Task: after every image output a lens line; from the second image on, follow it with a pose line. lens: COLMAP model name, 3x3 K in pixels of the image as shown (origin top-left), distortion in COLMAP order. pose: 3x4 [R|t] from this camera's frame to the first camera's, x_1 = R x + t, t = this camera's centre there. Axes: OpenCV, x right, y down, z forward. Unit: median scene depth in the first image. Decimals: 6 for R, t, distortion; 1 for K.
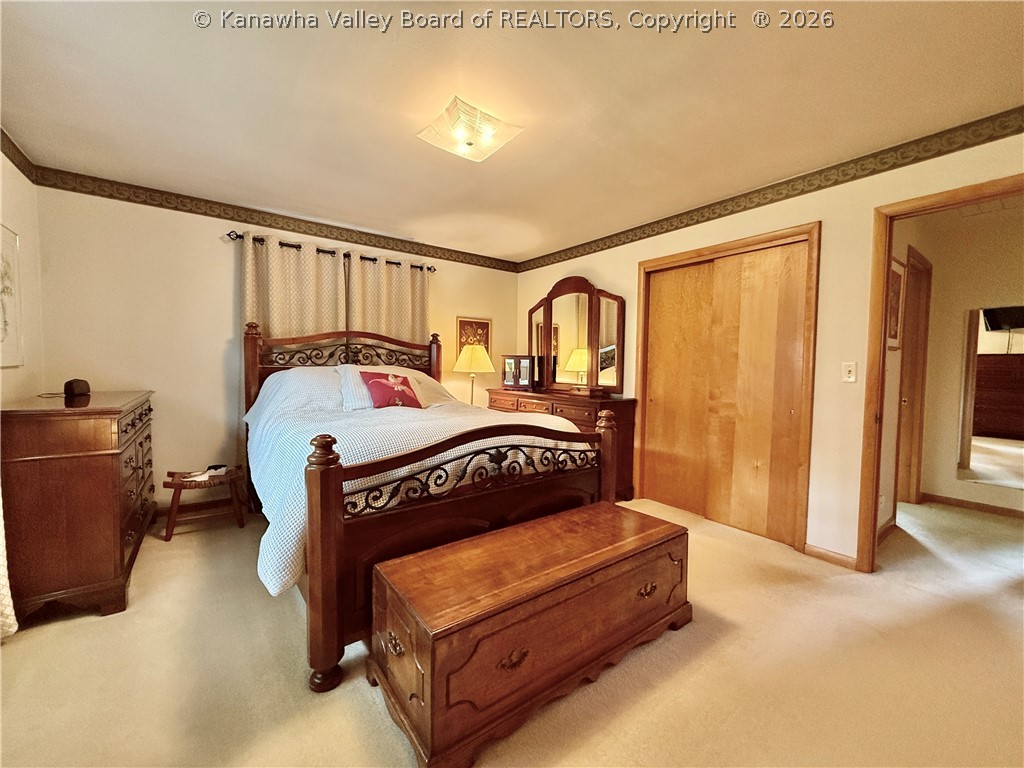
lens RADIAL K [[409.8, 0, 513.2], [0, 409.8, 383.3], [0, 0, 1]] dist [0.000855, 0.000256]
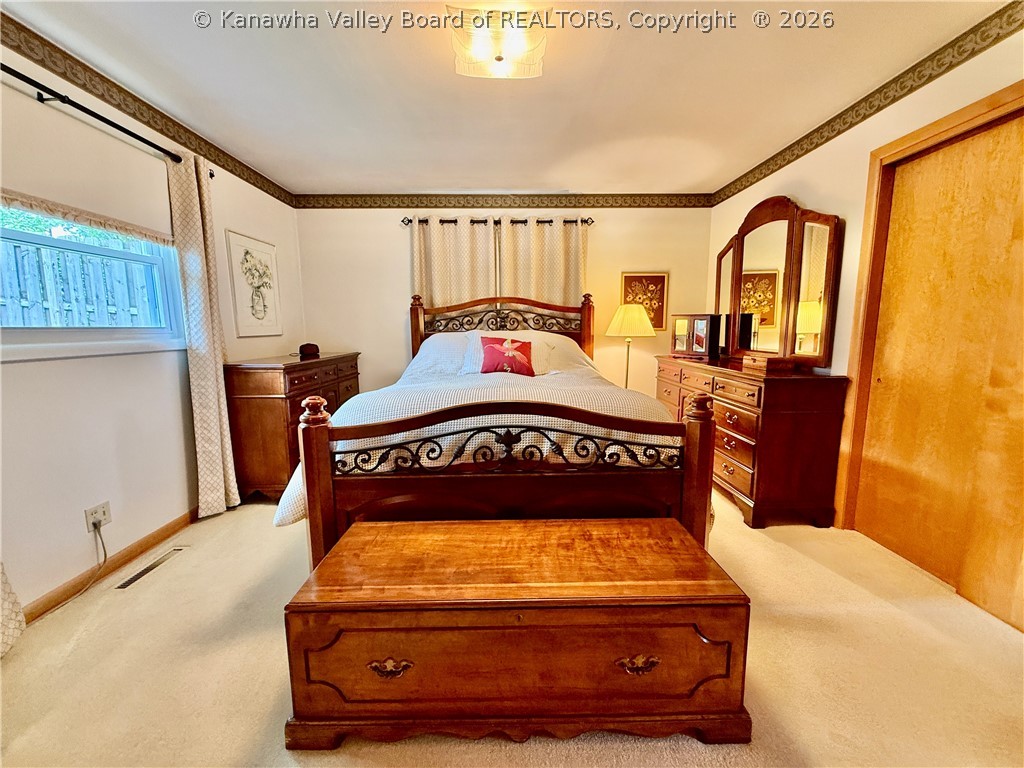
lens RADIAL K [[409.8, 0, 513.8], [0, 409.8, 383.9], [0, 0, 1]] dist [0.000855, 0.000256]
pose [[0.809544, 0.061653, -0.583813, 0.287011], [-0.008463, 0.995592, 0.093403, -0.007511], [0.586999, -0.070673, 0.806497, 0.201356]]
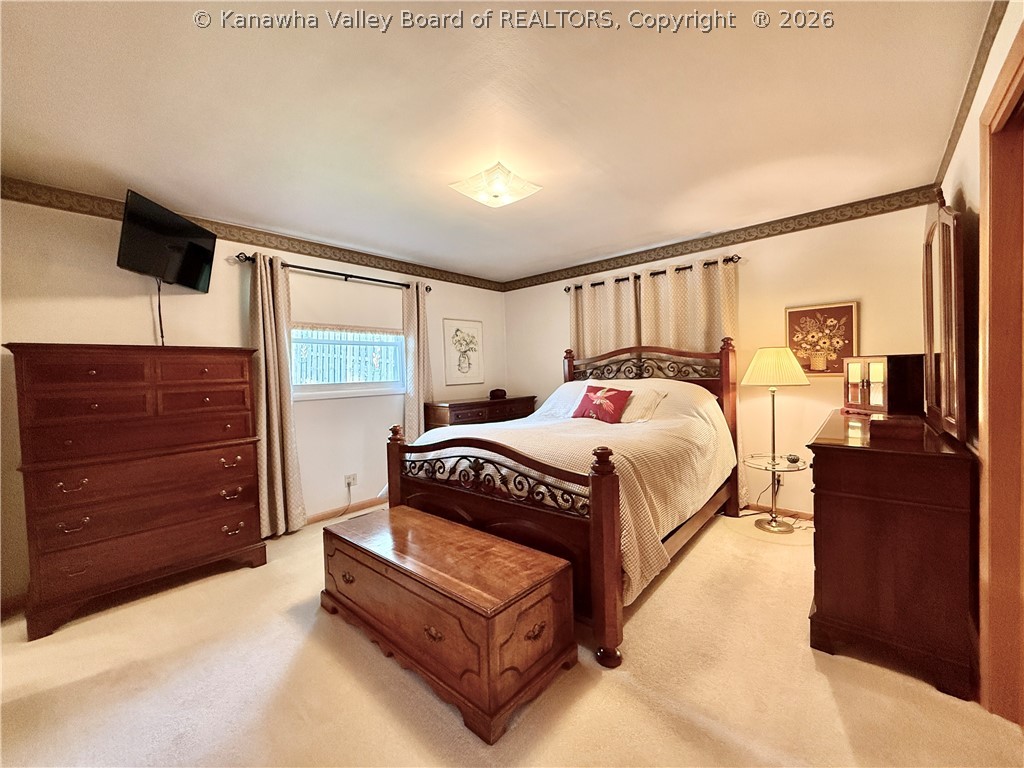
lens RADIAL K [[409.8, 0, 513.7], [0, 409.8, 384.6], [0, 0, 1]] dist [0.000855, 0.000256]
pose [[0.203336, 0.008897, -0.979069, 0.688015], [-0.011062, 0.999916, 0.006789, -0.035728], [0.979047, 0.009450, 0.203417, 0.535015]]
